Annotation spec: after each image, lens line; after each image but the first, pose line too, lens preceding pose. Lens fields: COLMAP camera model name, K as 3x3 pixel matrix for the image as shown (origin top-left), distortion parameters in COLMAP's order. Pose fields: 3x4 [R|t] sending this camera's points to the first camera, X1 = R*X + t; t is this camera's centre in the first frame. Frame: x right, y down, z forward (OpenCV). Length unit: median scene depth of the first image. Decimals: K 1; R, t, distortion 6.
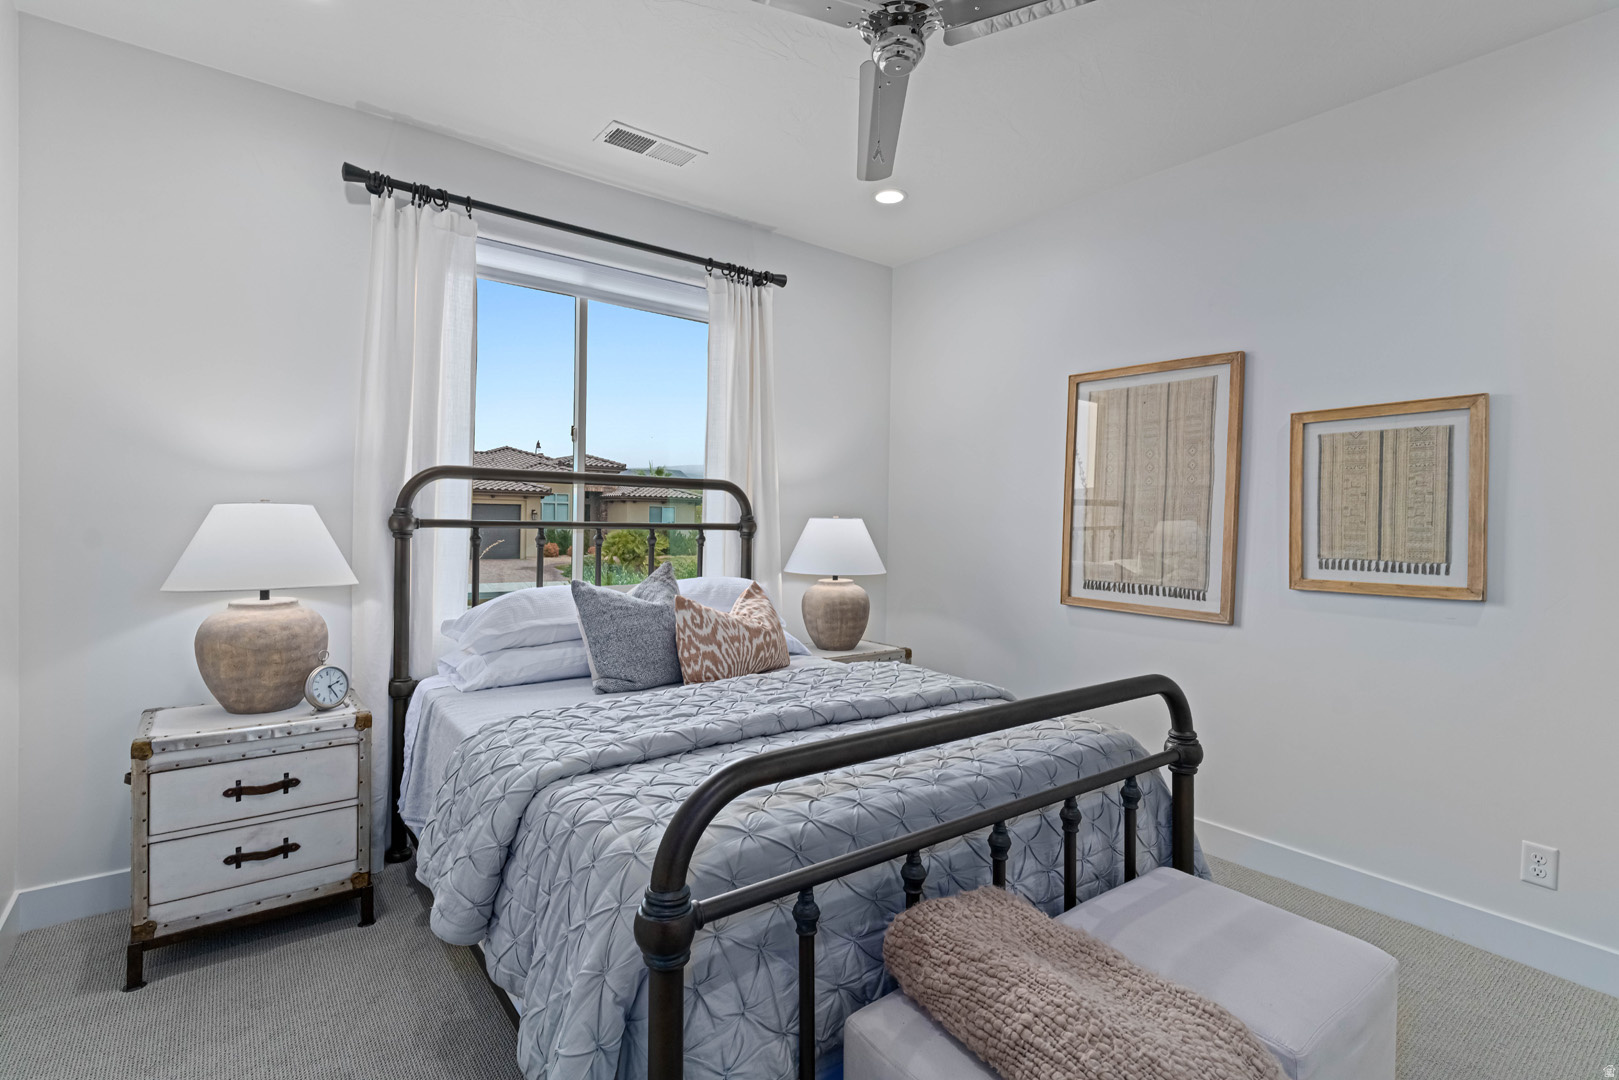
lens RADIAL K [[770.4, 0, 800.0], [0, 770.4, 529.6], [0, 0, 1]] dist [0.009016, -0.000393]
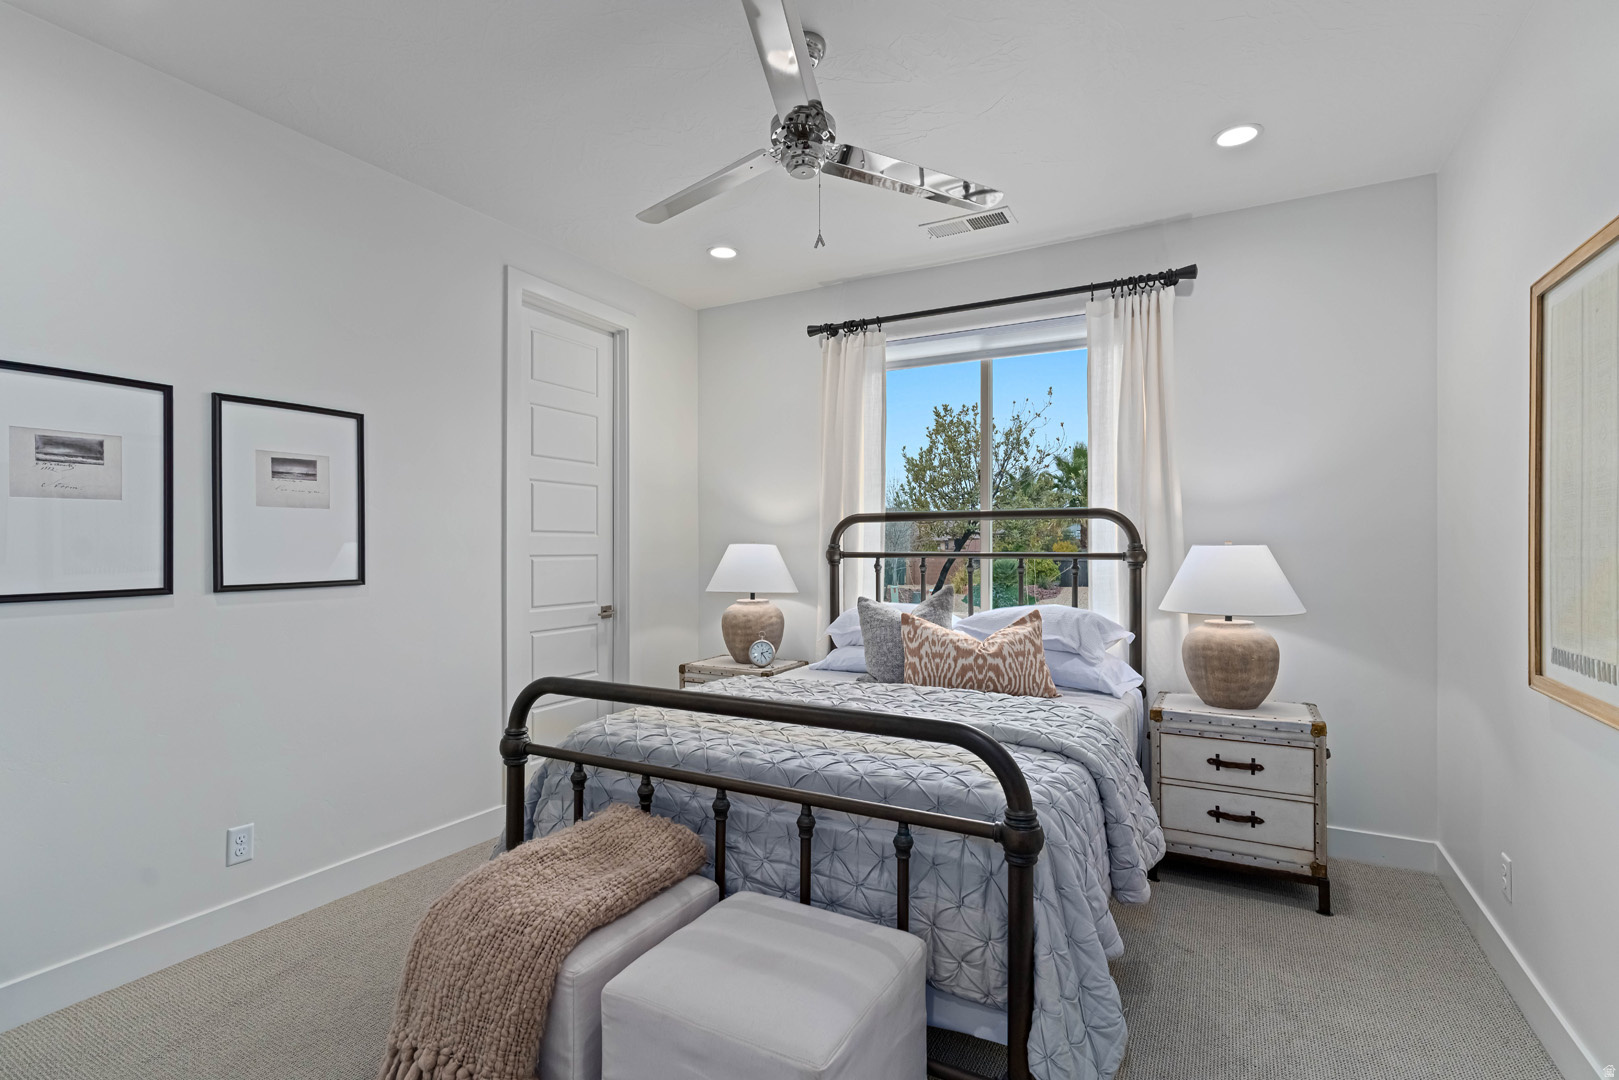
lens RADIAL K [[770.4, 0, 799.3], [0, 770.4, 544.8], [0, 0, 1]] dist [0.009016, -0.000393]
pose [[0.409419, -0.021851, -0.912085, 0.755373], [-0.004558, 0.999652, -0.025995, 0.010789], [0.912335, 0.014800, 0.409177, 0.319372]]
